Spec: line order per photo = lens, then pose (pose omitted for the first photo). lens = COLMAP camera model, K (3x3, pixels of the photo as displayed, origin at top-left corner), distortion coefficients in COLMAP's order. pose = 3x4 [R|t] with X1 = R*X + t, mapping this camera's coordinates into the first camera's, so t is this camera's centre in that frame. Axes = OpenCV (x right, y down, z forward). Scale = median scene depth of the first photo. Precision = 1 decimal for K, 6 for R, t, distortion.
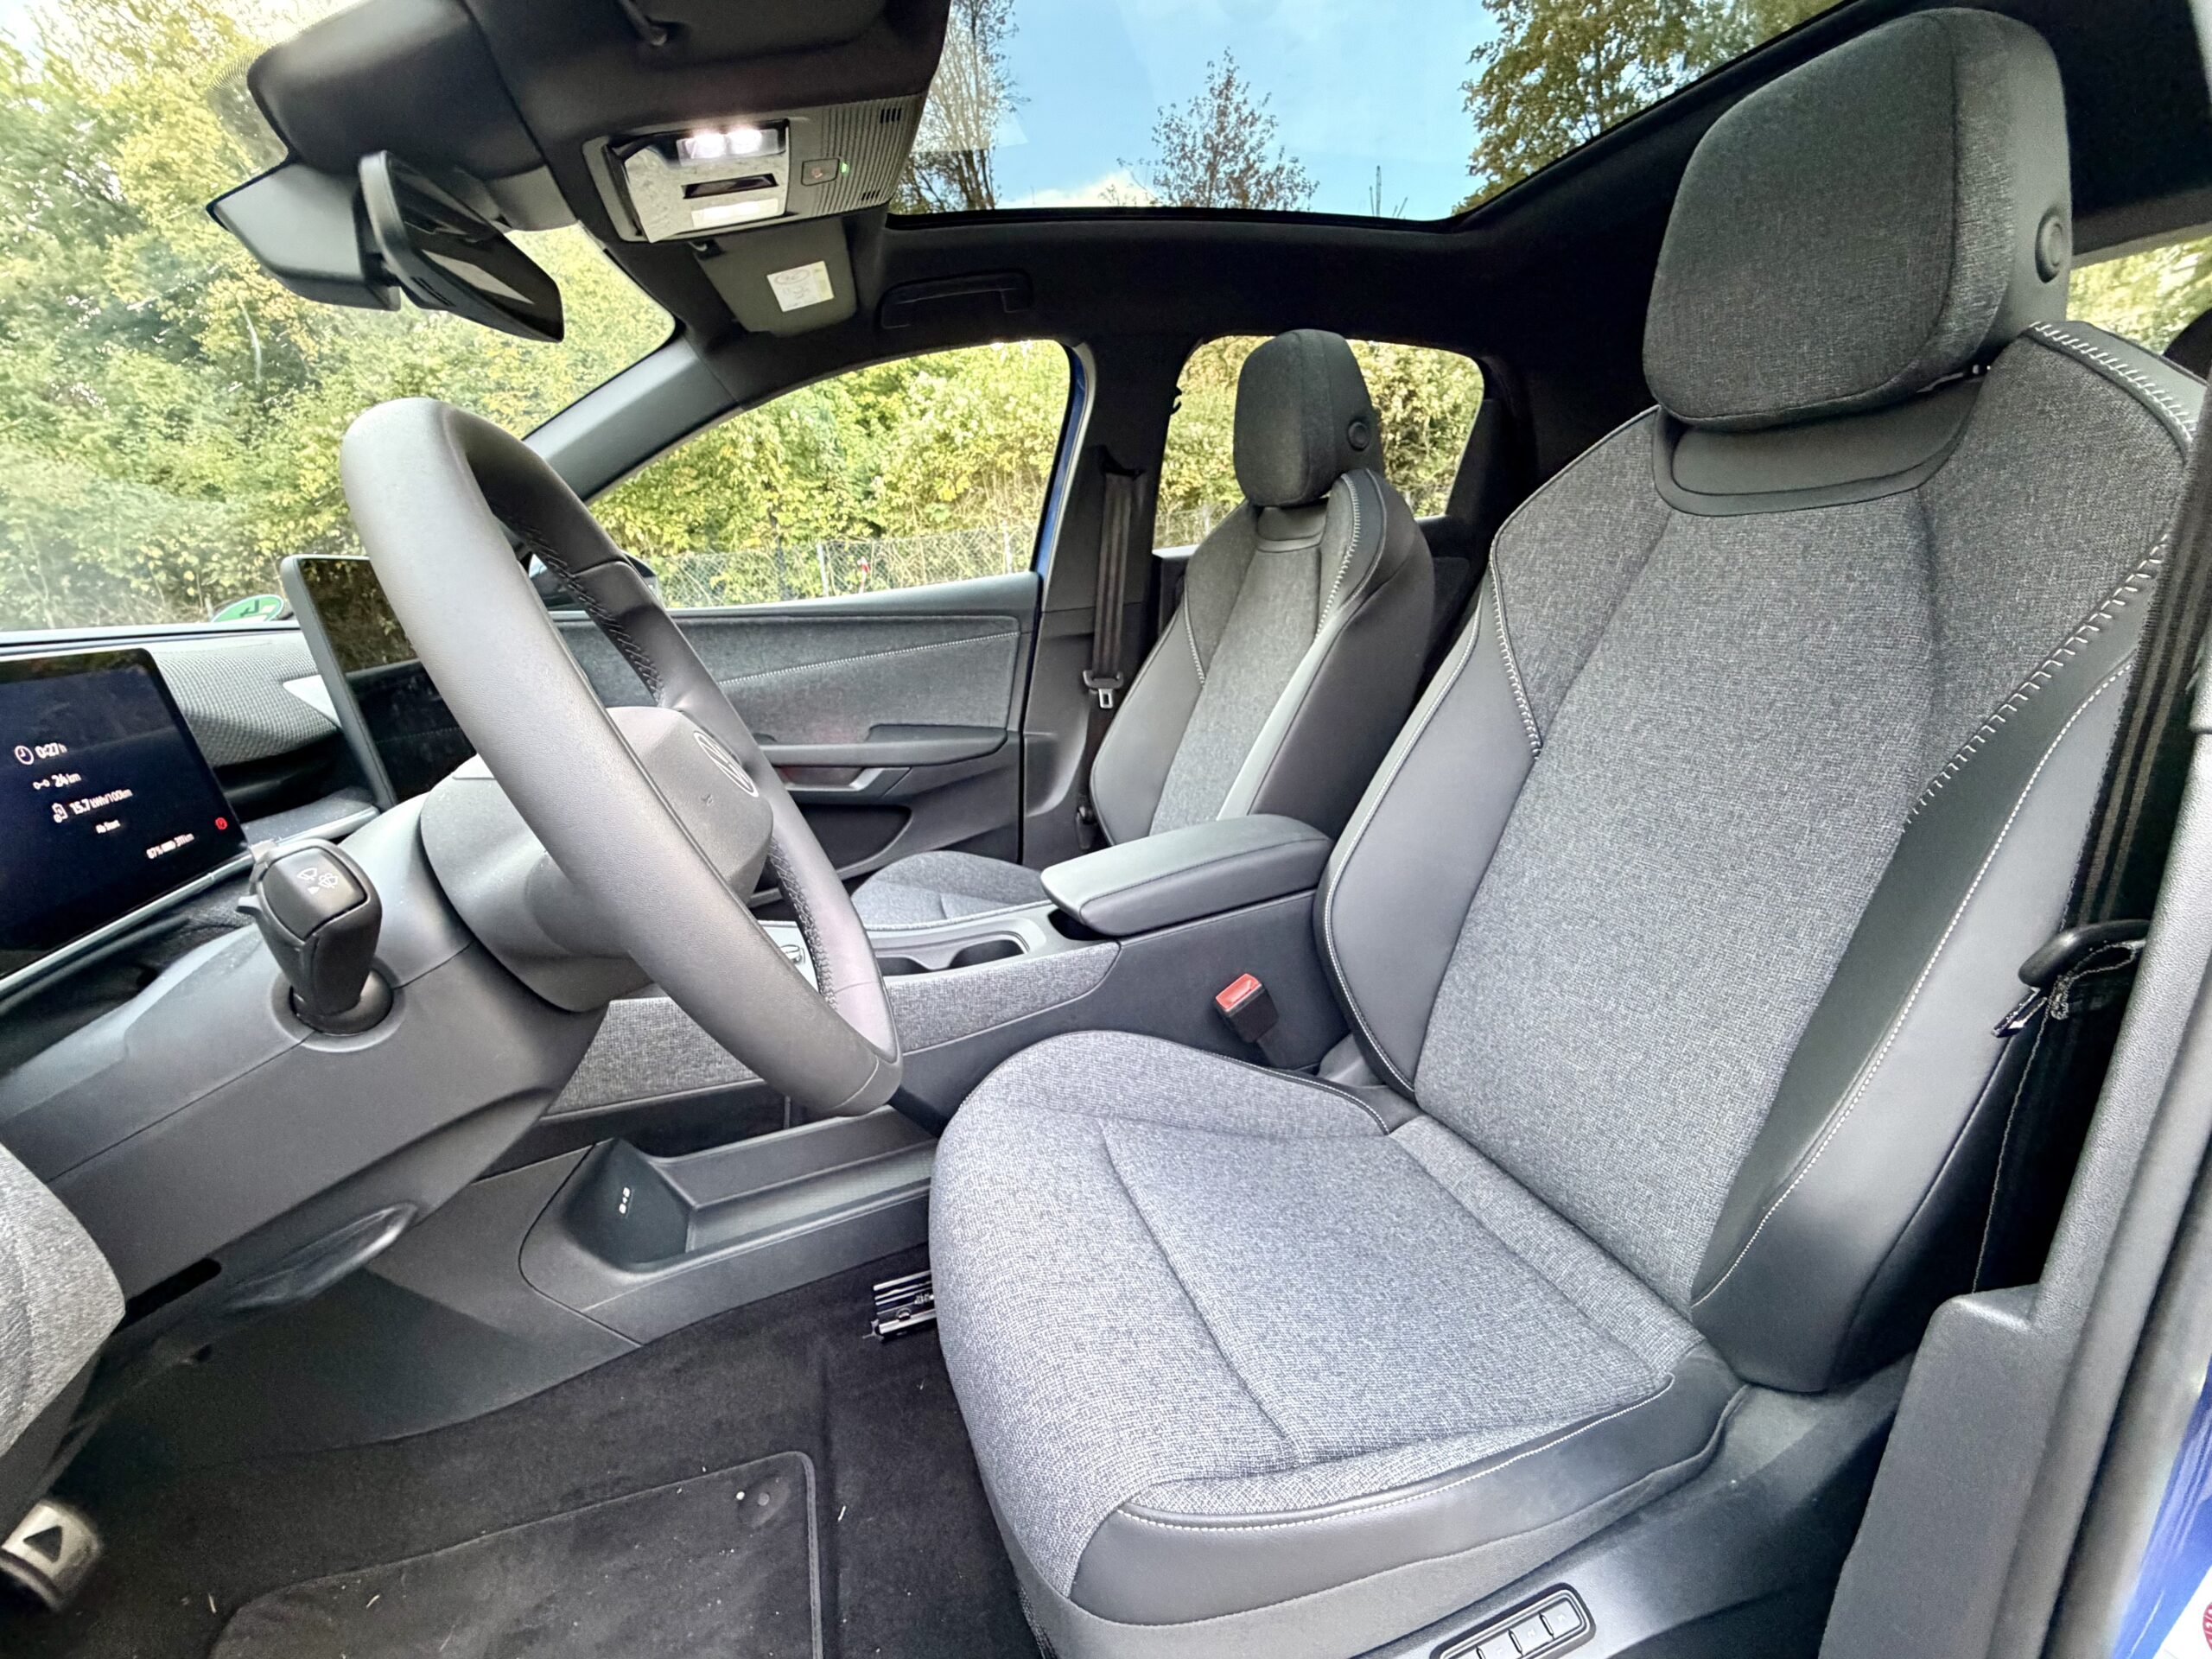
lens RADIAL K [[902.9, 0, 1125.8], [0, 902.9, 846.2], [0, 0, 1]] dist [0.004969, 0.000062]
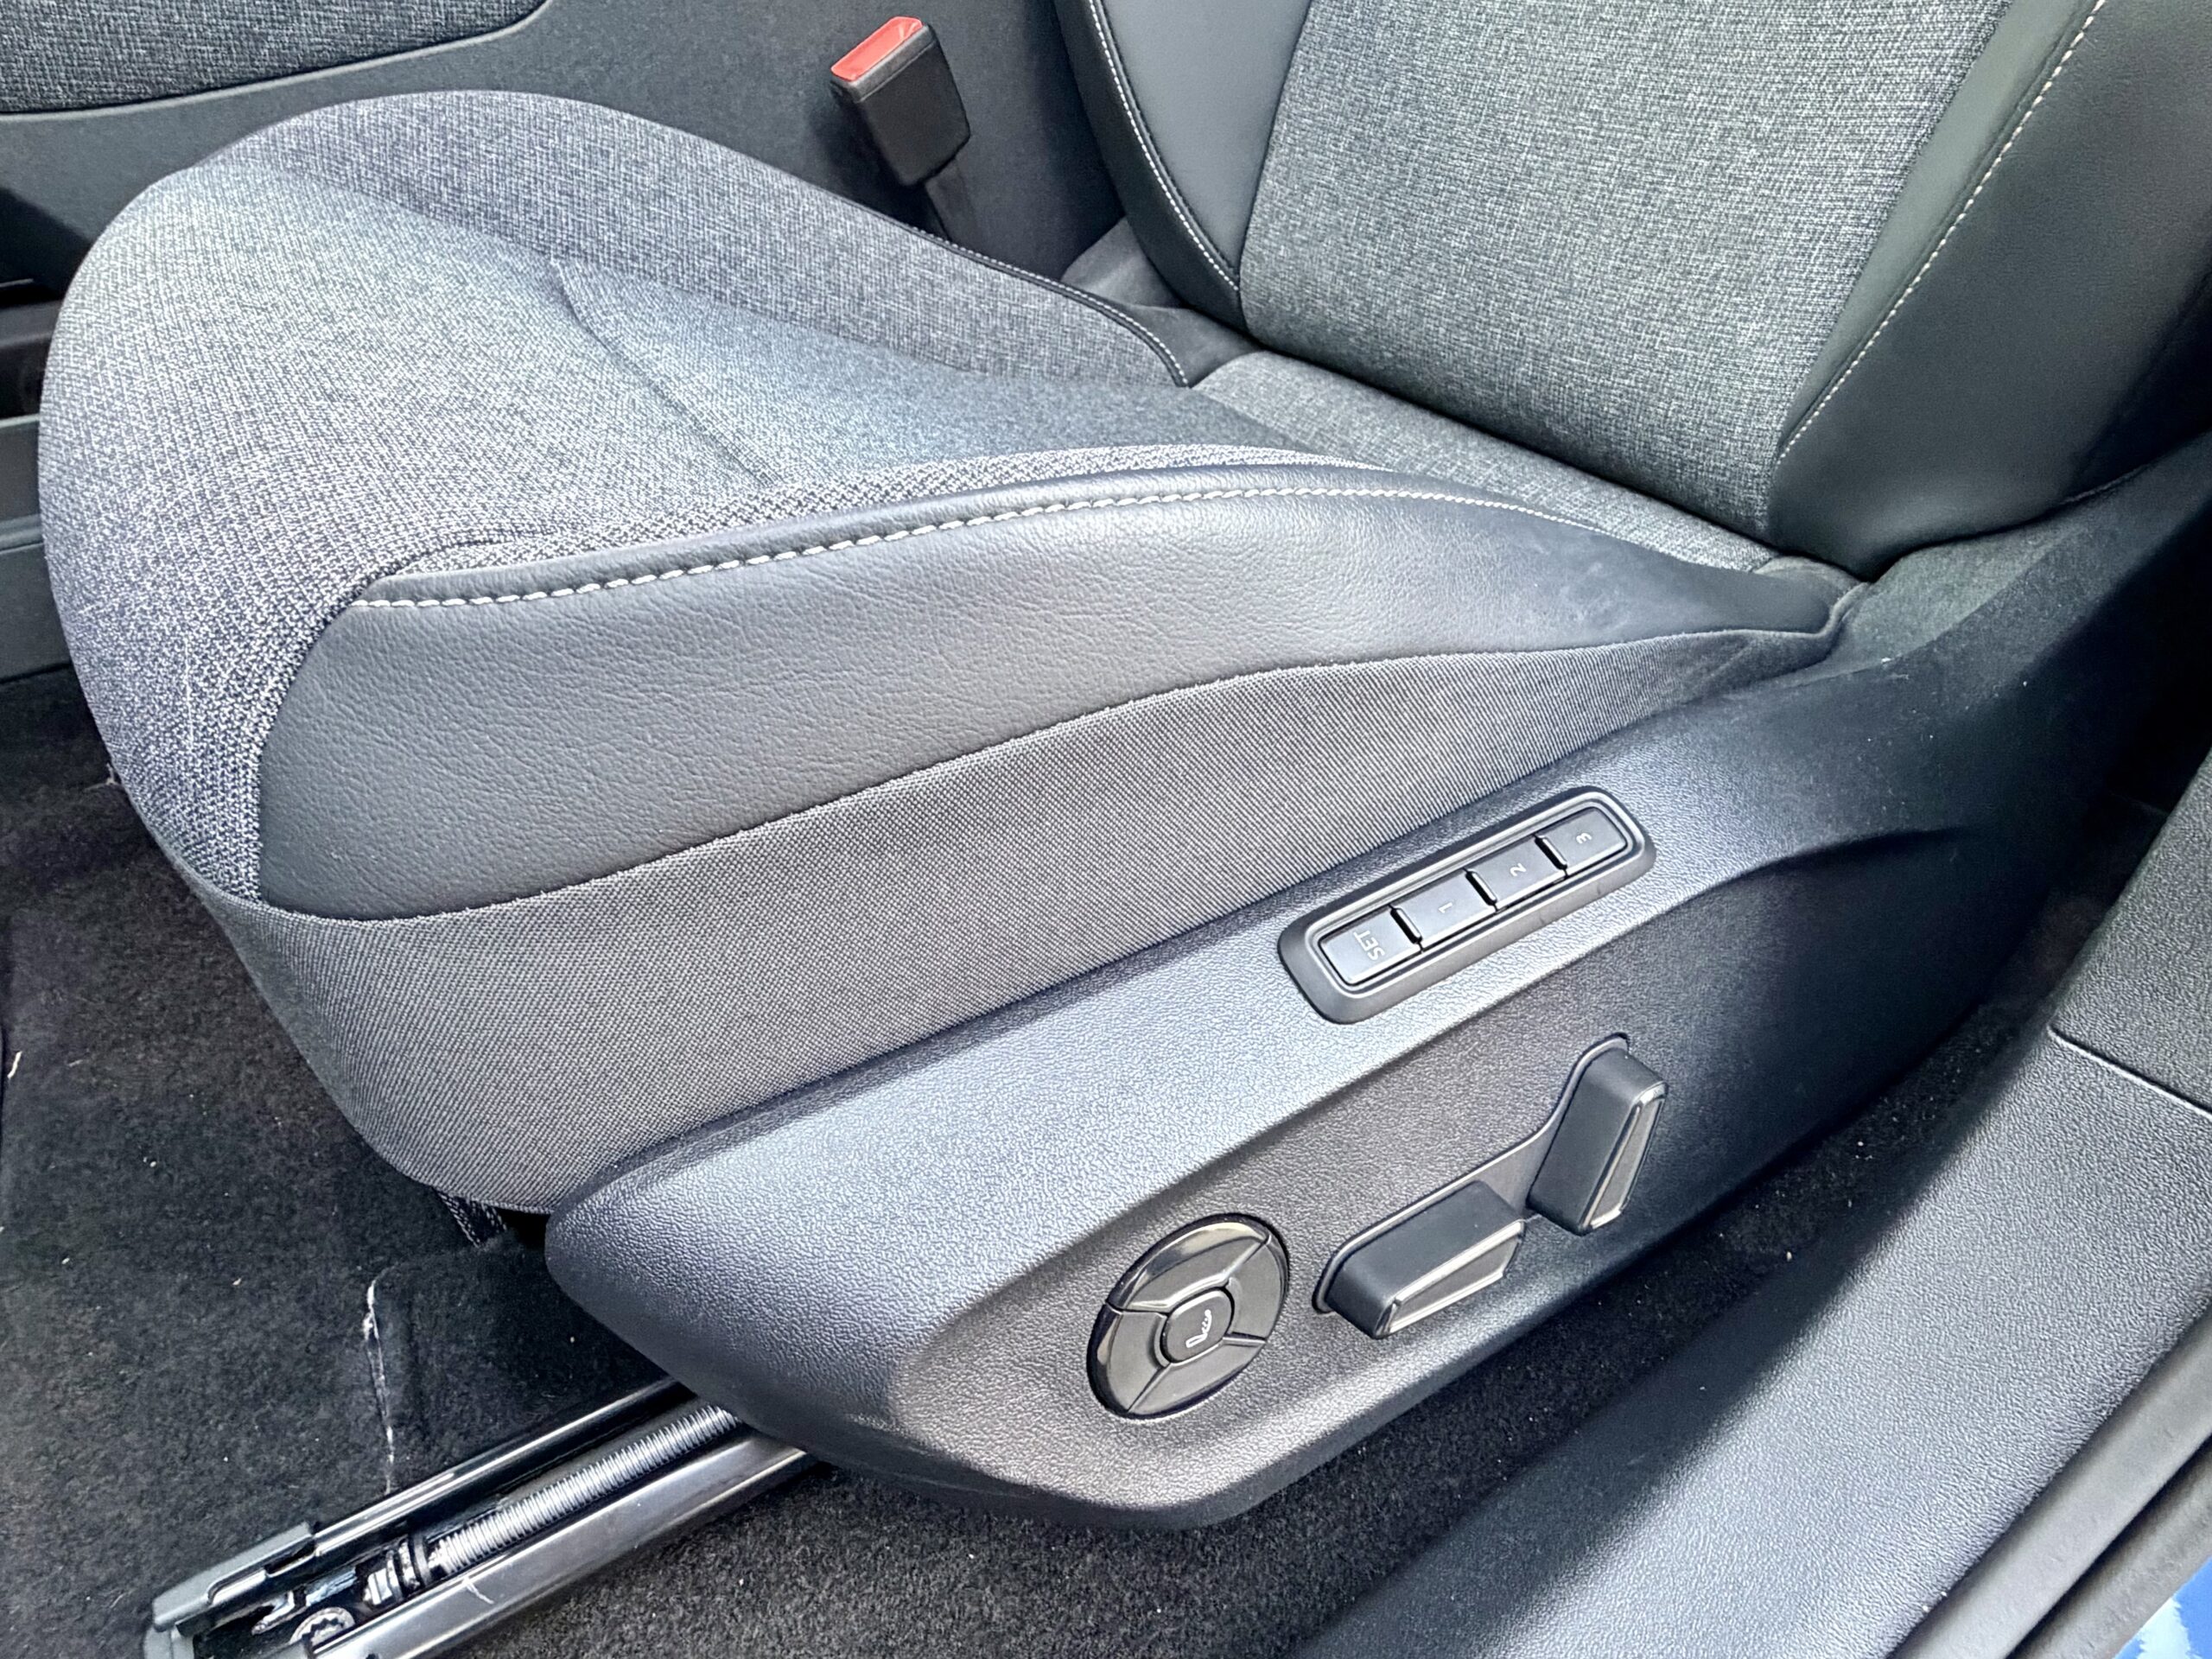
lens RADIAL K [[1308.7, 0, 1099.9], [0, 1308.7, 837.8], [0, 0, 1]] dist [0.004333, 0.000547]
pose [[0.974644, -0.068791, 0.212926, 0.068308], [-0.006699, 0.942174, 0.335058, 0.325812], [-0.223663, -0.327989, 0.917823, 0.251800]]
